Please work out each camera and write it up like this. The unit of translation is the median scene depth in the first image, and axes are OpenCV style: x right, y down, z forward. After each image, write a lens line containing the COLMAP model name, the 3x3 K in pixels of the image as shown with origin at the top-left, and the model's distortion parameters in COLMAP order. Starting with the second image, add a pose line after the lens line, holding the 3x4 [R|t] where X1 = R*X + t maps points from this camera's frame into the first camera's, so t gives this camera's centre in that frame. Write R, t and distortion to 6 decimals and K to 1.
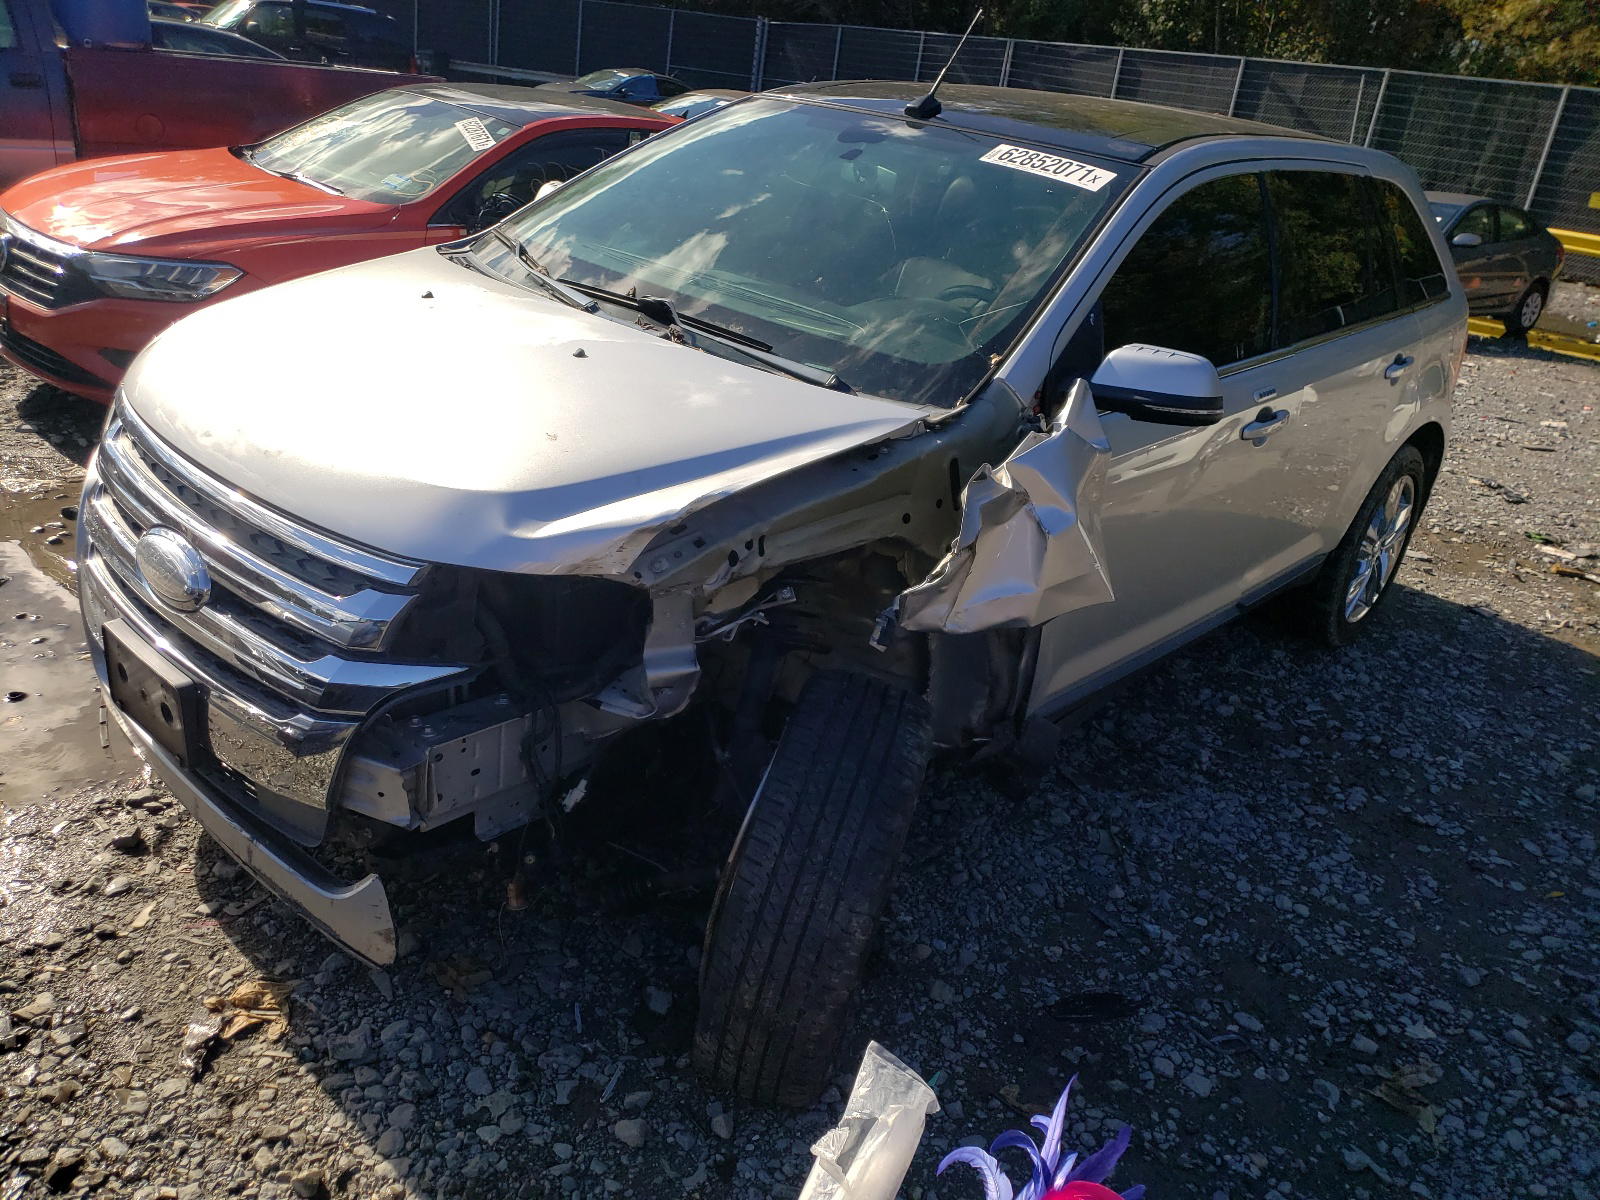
lens RADIAL K [[1249.2, 0, 799.5], [0, 1249.2, 590.8], [0, 0, 1]] dist [0.037763, -0.012326]
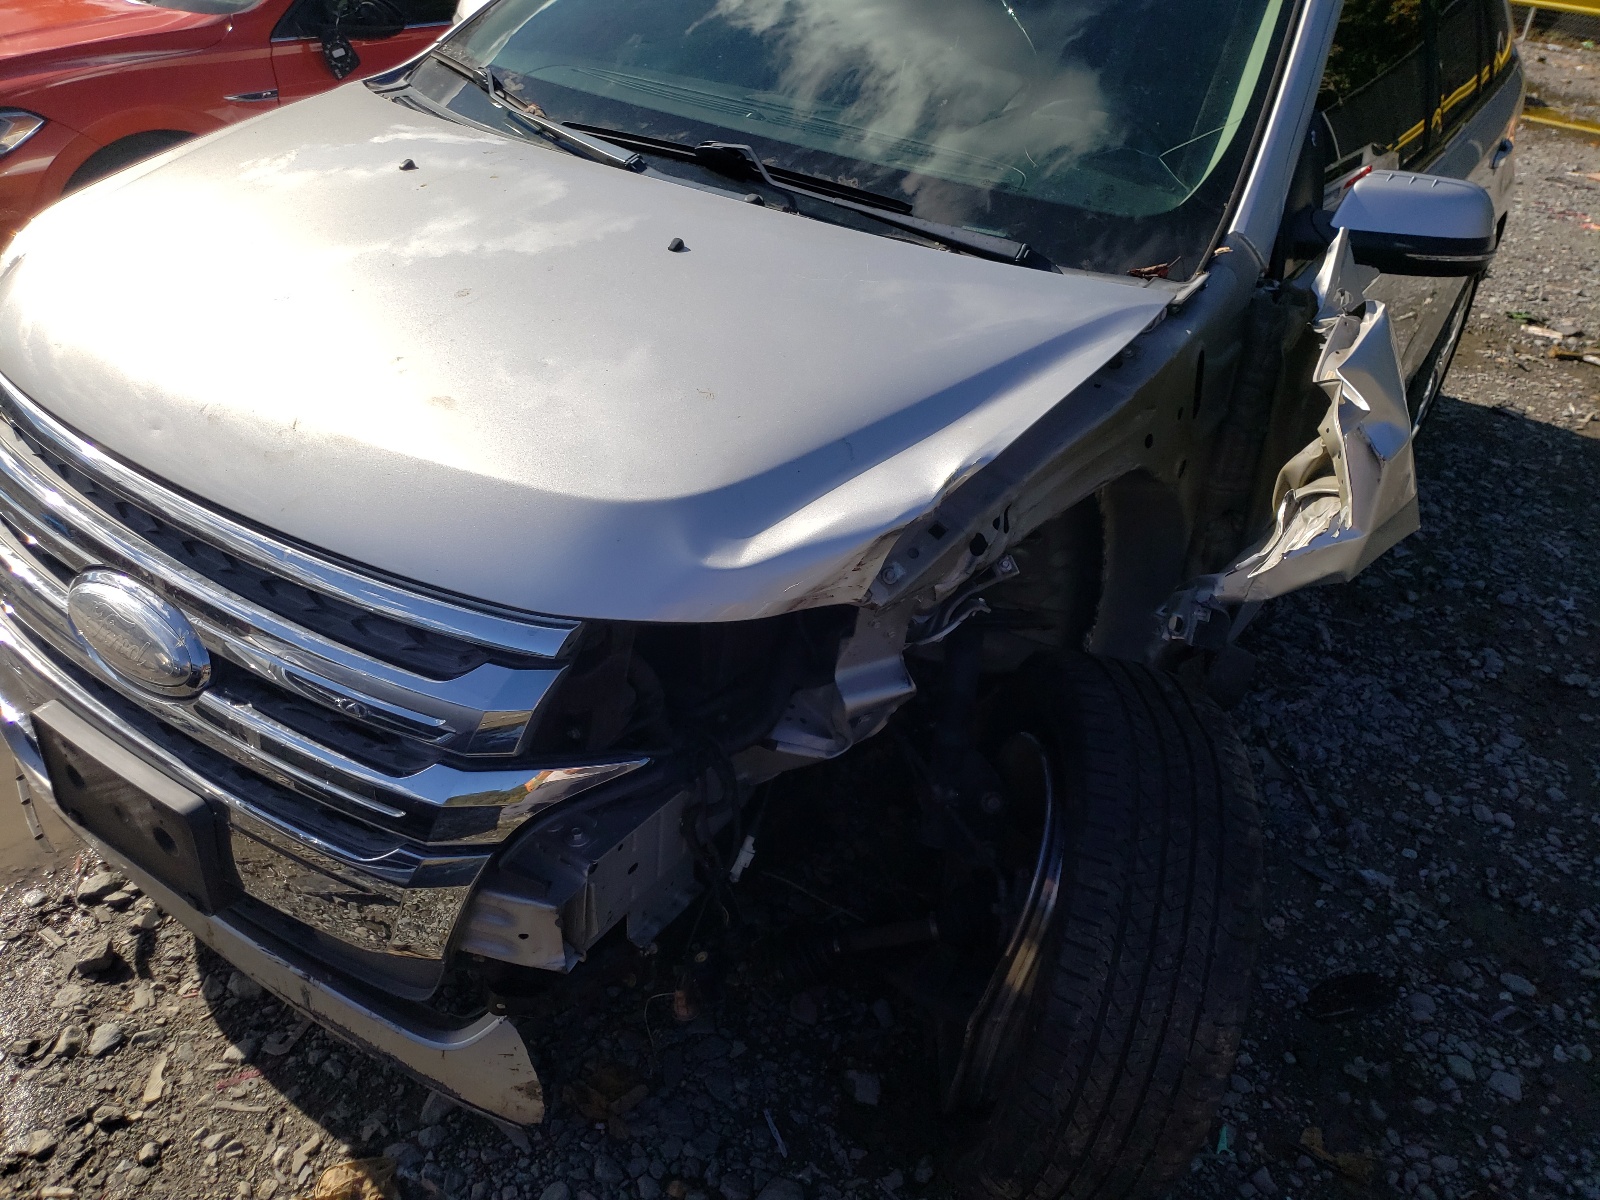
lens RADIAL K [[1249.2, 0, 799.5], [0, 1249.2, 590.8], [0, 0, 1]] dist [0.037763, -0.012326]
pose [[0.987656, -0.106413, 0.114943, -0.208123], [0.086867, 0.982731, 0.163384, -0.109403], [-0.130345, -0.151383, 0.979844, 0.280798]]
